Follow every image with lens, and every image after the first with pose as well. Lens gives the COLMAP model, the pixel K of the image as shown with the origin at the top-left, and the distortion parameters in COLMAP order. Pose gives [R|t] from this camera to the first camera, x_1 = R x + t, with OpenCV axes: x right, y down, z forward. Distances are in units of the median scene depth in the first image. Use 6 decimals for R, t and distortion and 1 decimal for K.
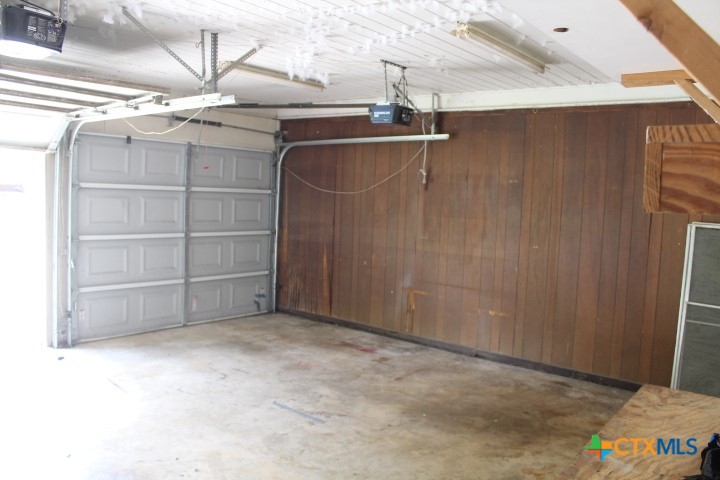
lens RADIAL K [[587.8, 0, 373.4], [0, 587.8, 236.7], [0, 0, 1]] dist [-0.177780, 0.120835]
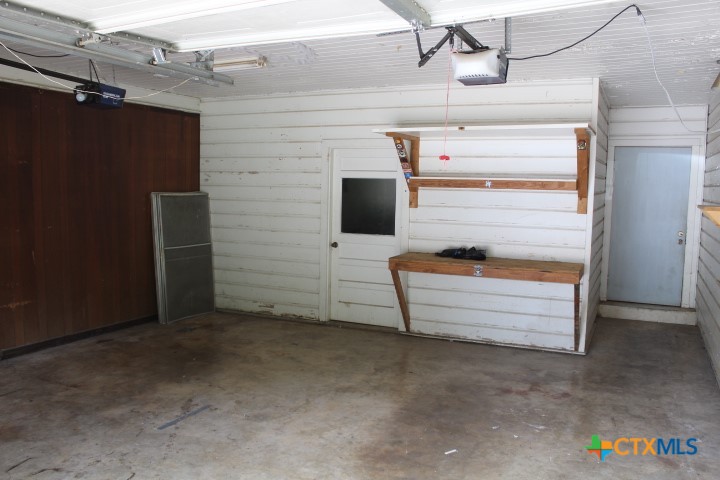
lens RADIAL K [[587.8, 0, 373.4], [0, 587.8, 236.7], [0, 0, 1]] dist [-0.177780, 0.120835]
pose [[-0.230303, -0.129862, 0.964415, -0.942382], [0.042681, 0.988754, 0.143332, -0.096889], [-0.972183, 0.074172, -0.222170, 0.782893]]
